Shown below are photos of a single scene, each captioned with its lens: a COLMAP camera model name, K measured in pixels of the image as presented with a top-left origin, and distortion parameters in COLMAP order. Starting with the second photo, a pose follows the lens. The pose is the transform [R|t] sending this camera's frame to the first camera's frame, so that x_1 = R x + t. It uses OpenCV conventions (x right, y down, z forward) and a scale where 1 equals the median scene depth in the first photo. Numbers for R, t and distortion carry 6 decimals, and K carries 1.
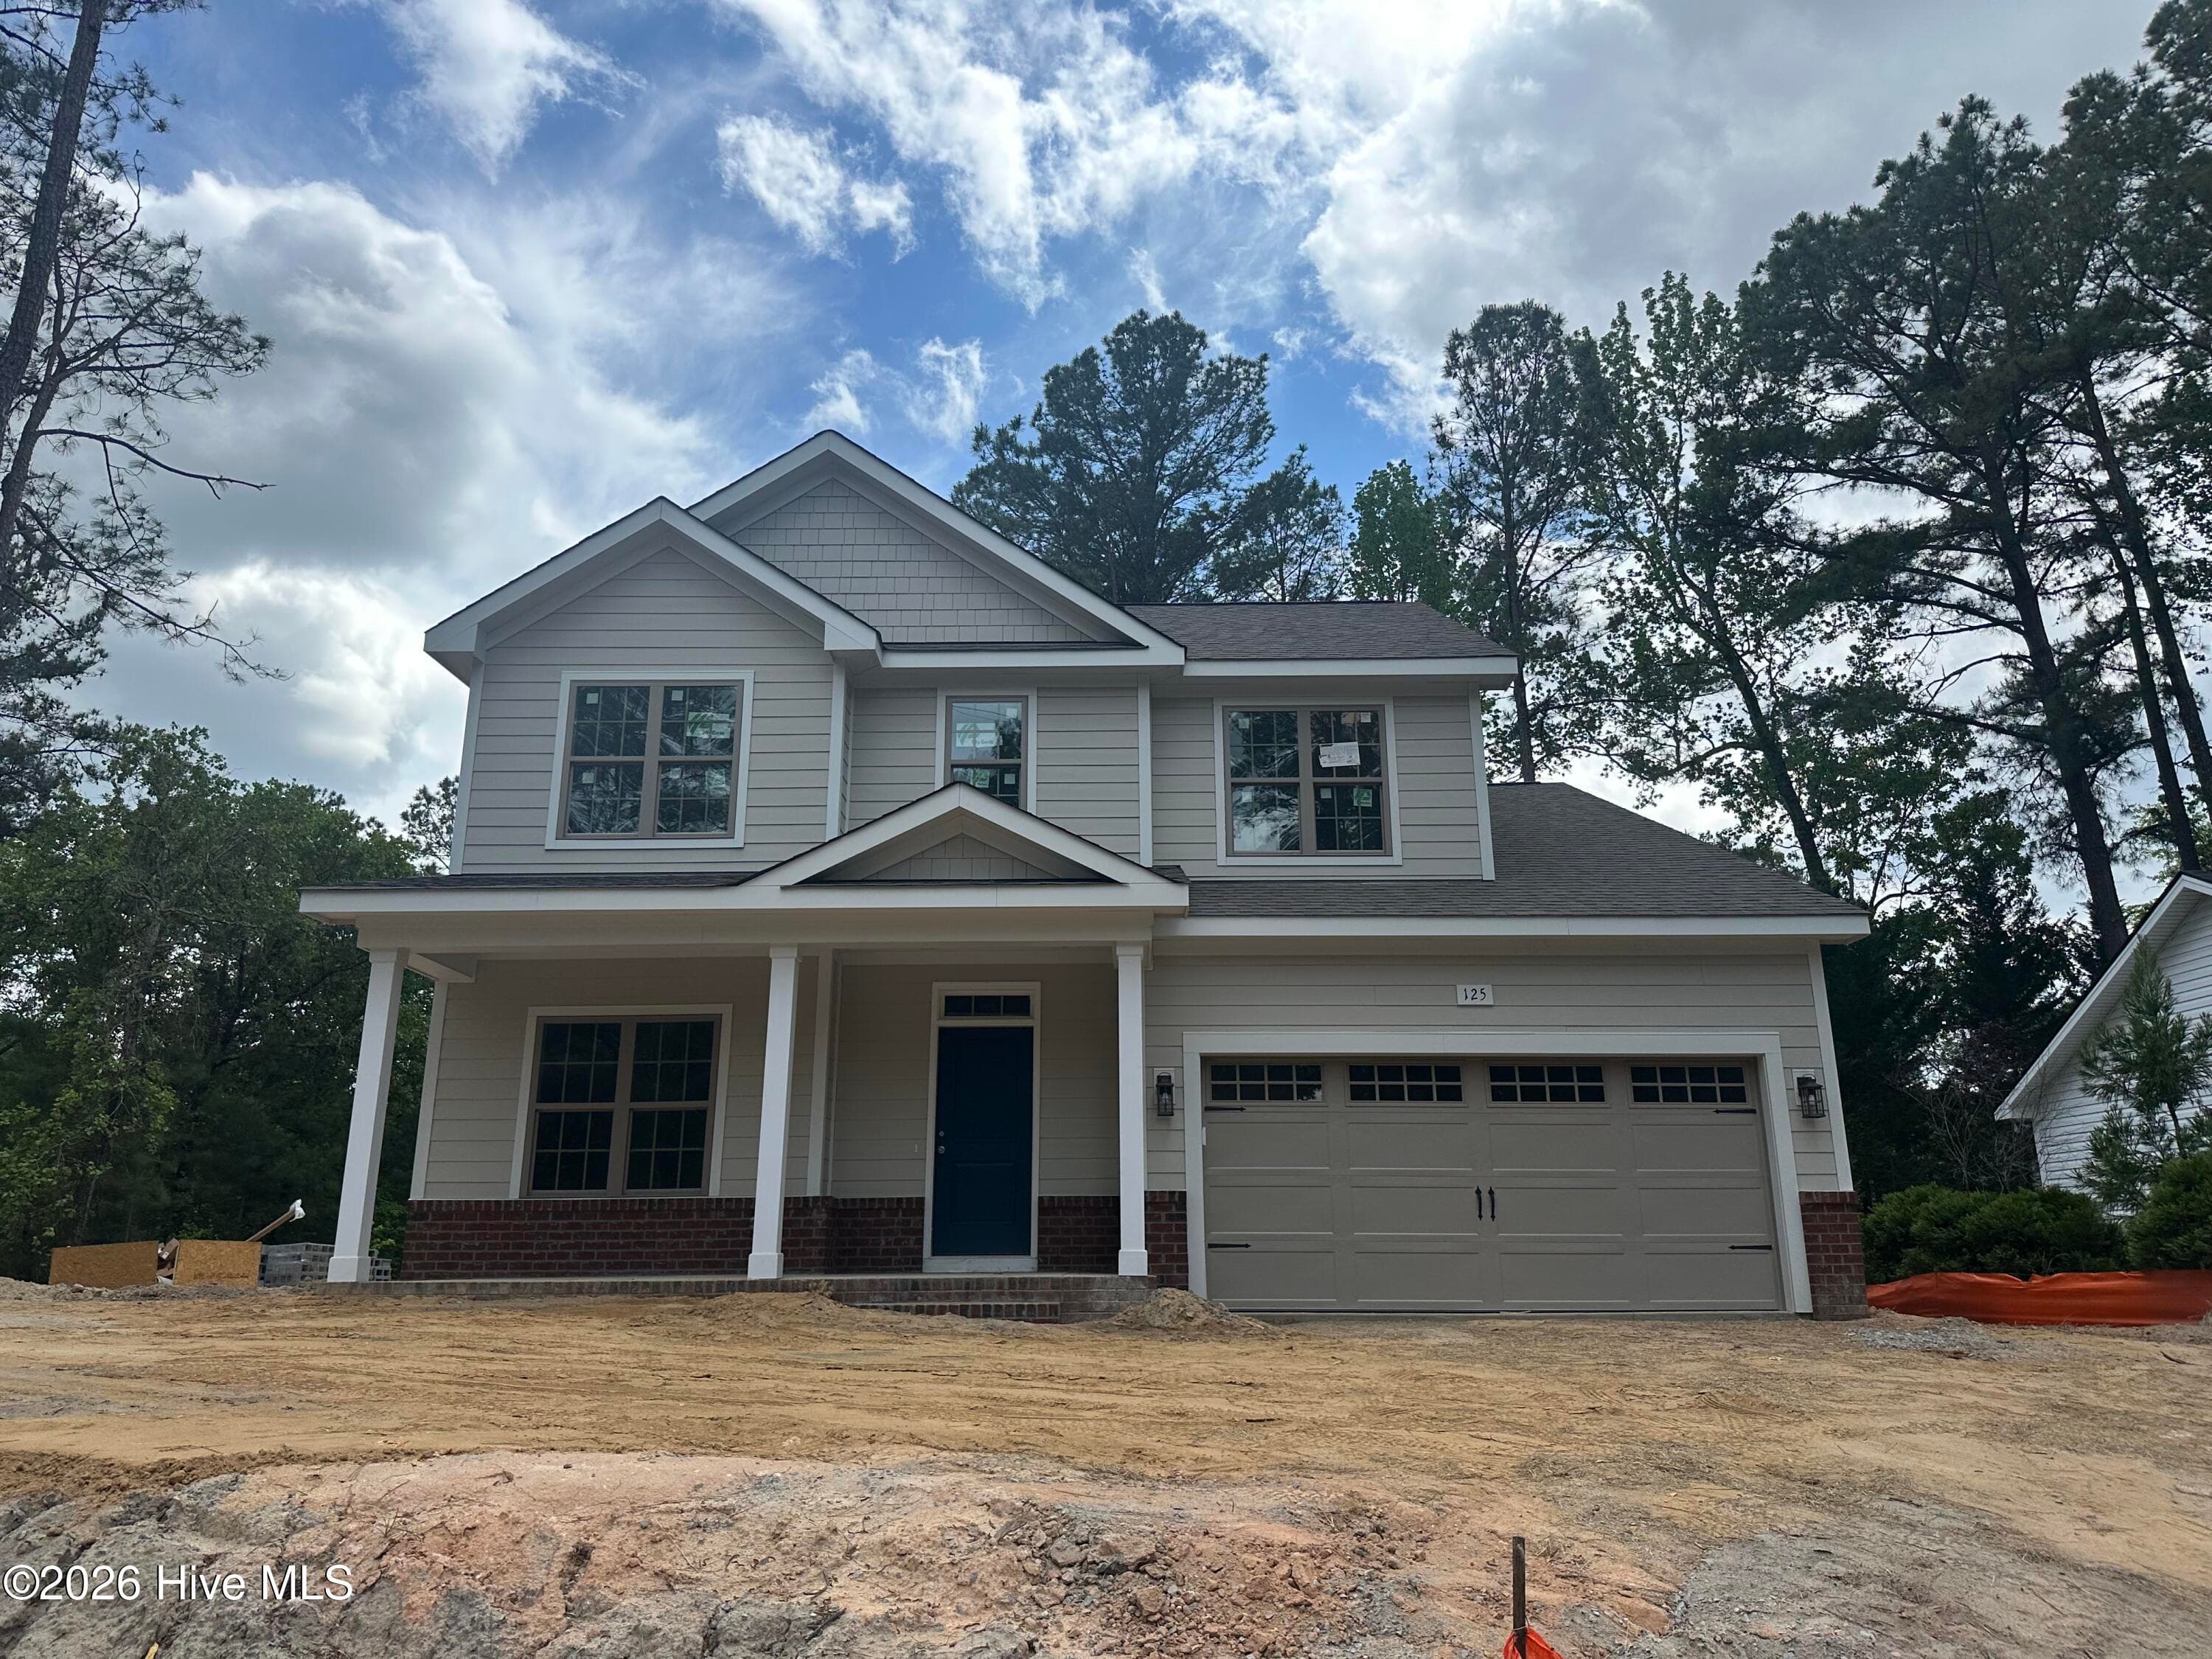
lens RADIAL K [[1541.2, 0, 1105.2], [0, 1541.2, 803.0], [0, 0, 1]] dist [0.084916, -0.105683]
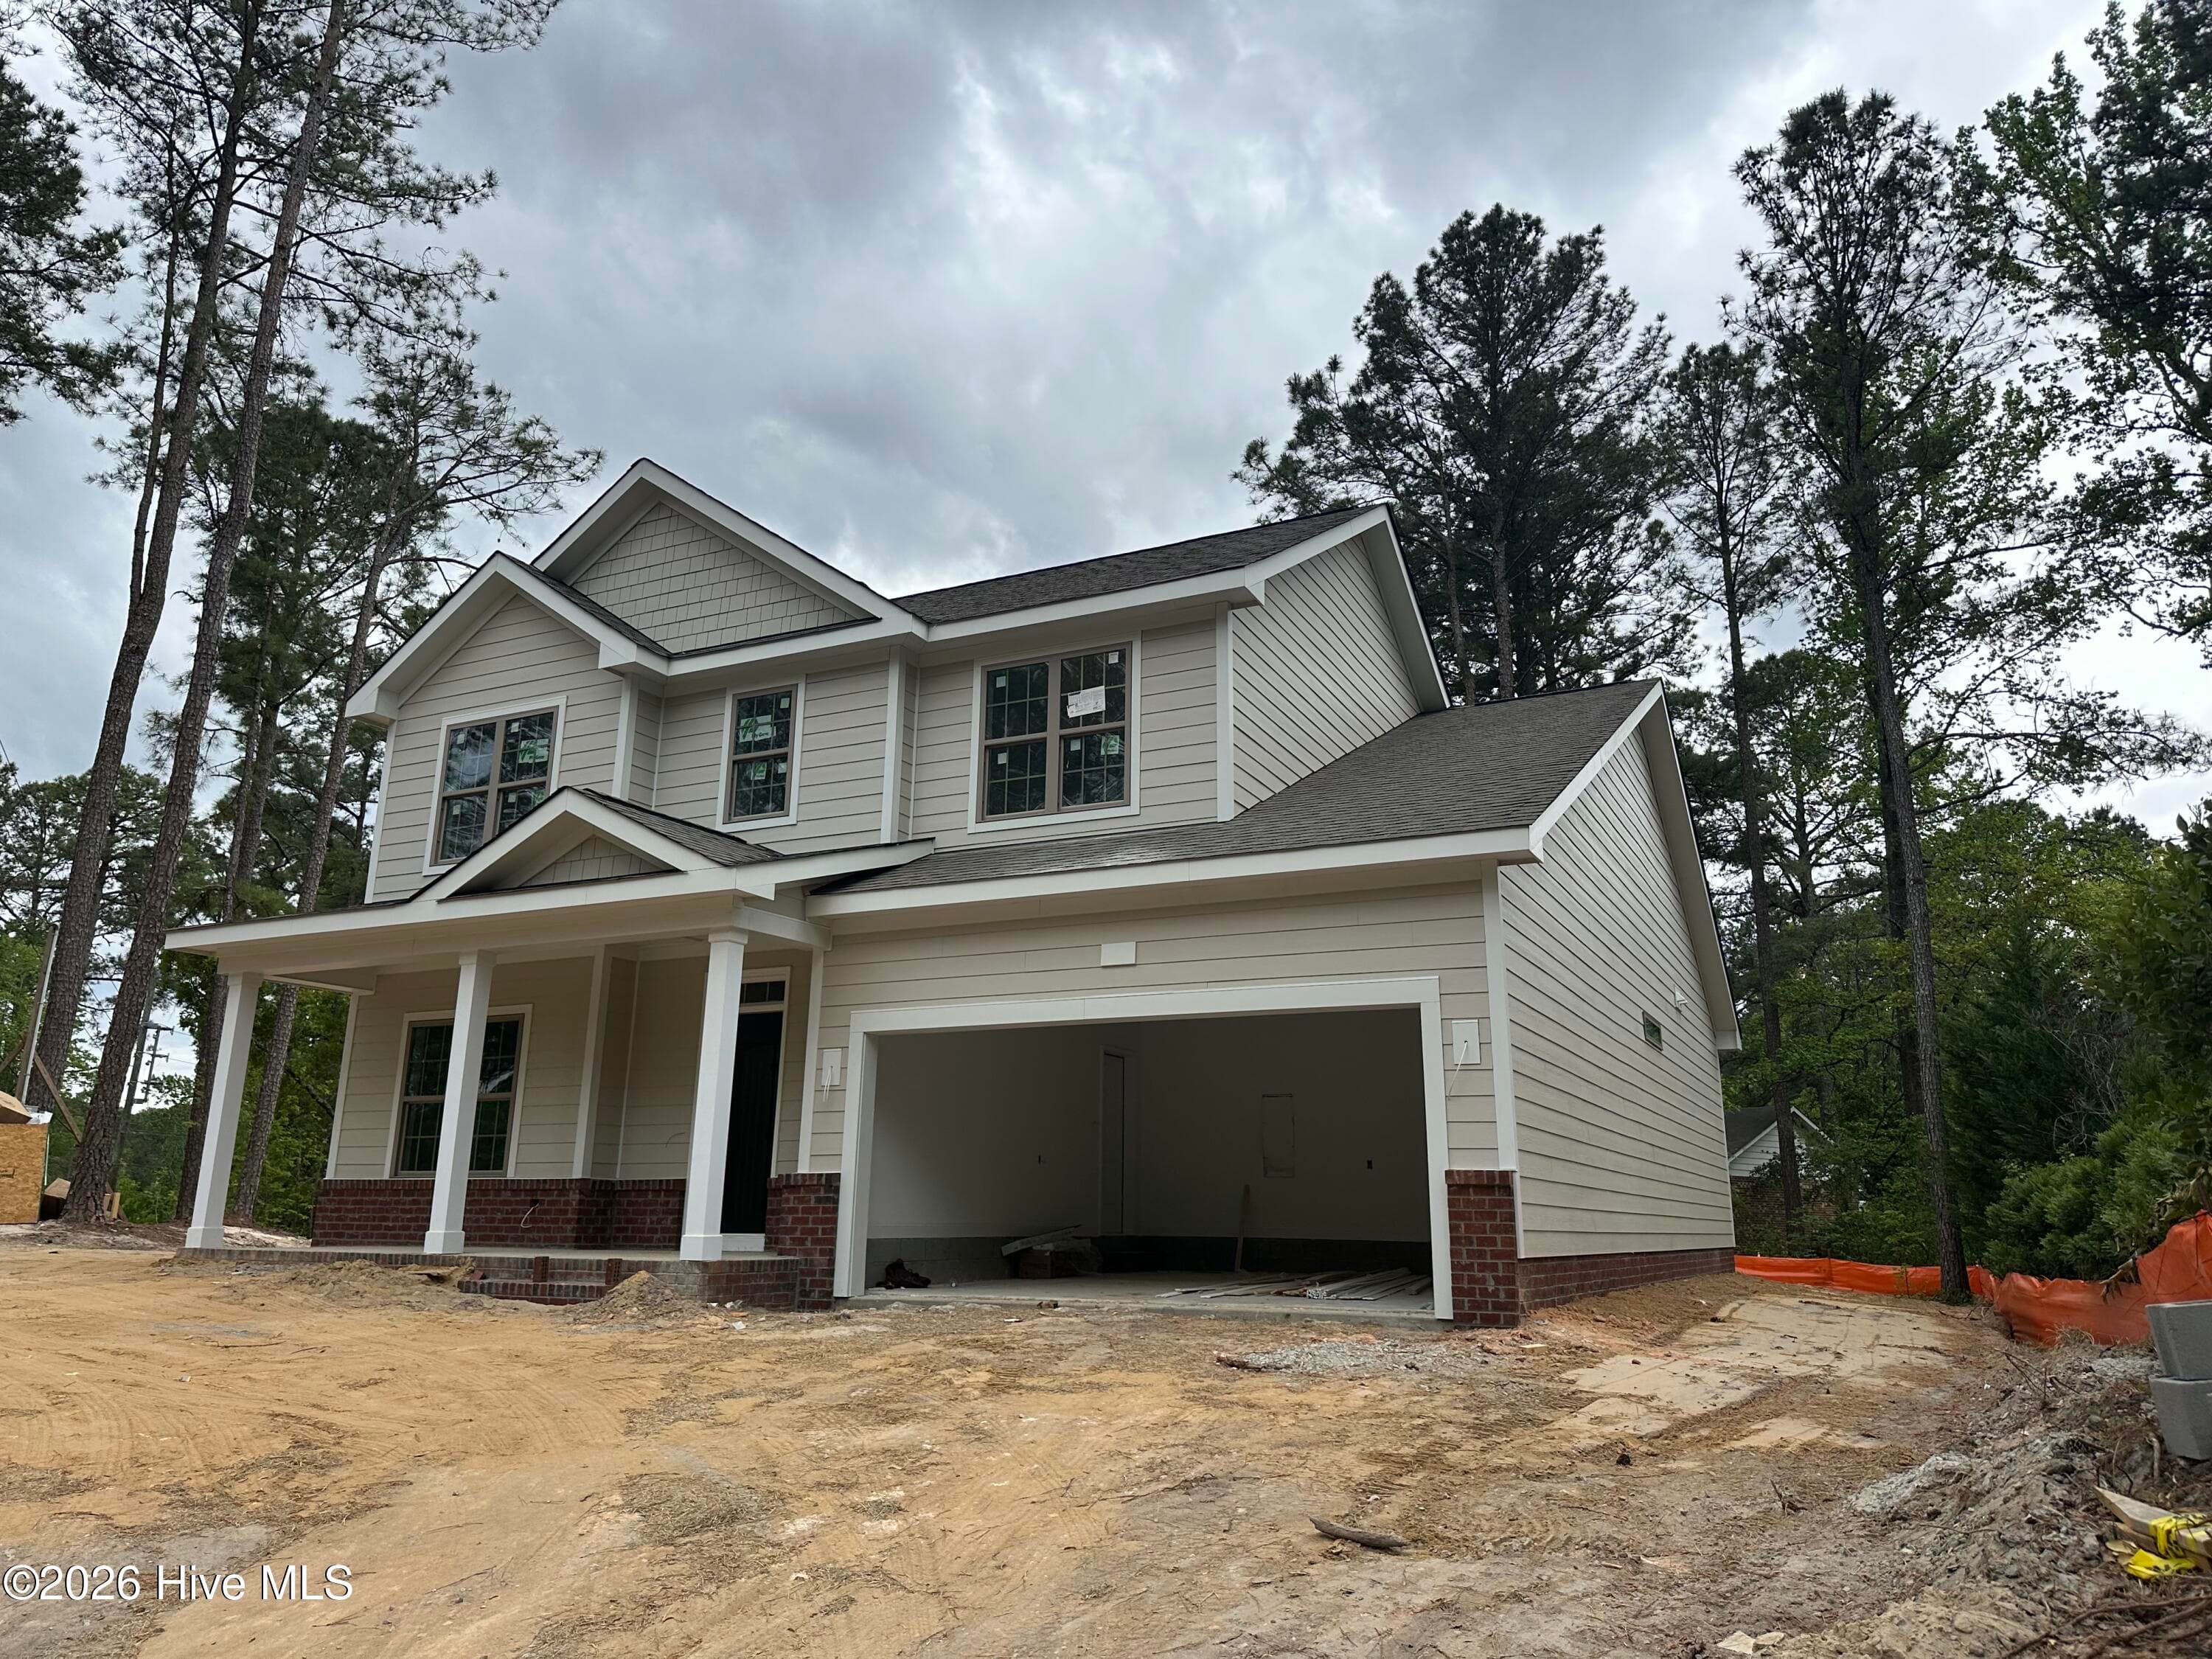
lens RADIAL K [[1590.8, 0, 1111.6], [0, 1590.8, 791.7], [0, 0, 1]] dist [0.188950, -0.337351]
pose [[0.891675, -0.103534, -0.440677, 0.615763], [0.113092, 0.993574, -0.004602, 0.030285], [0.438321, -0.045734, 0.897654, 0.145393]]
